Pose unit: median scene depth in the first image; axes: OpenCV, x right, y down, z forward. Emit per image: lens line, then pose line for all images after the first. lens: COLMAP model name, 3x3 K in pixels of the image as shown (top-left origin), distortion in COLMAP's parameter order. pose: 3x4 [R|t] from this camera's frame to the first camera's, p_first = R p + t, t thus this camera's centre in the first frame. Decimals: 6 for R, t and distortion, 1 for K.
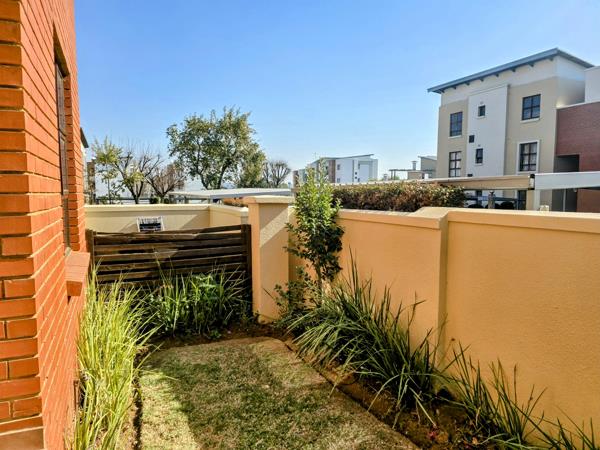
lens RADIAL K [[398.5, 0, 300.0], [0, 398.5, 225.0], [0, 0, 1]] dist [0.004609, 0.000725]
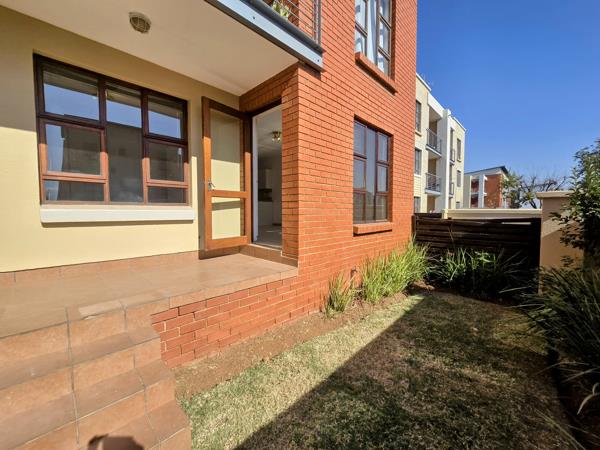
lens RADIAL K [[244.8, 0, 300.0], [0, 244.8, 225.0], [0, 0, 1]] dist [0.001737, 0.000188]
pose [[0.351308, 0.053117, -0.934752, 0.406081], [-0.081031, 0.996368, 0.026164, 0.078325], [0.932747, 0.066552, 0.354336, 0.132424]]
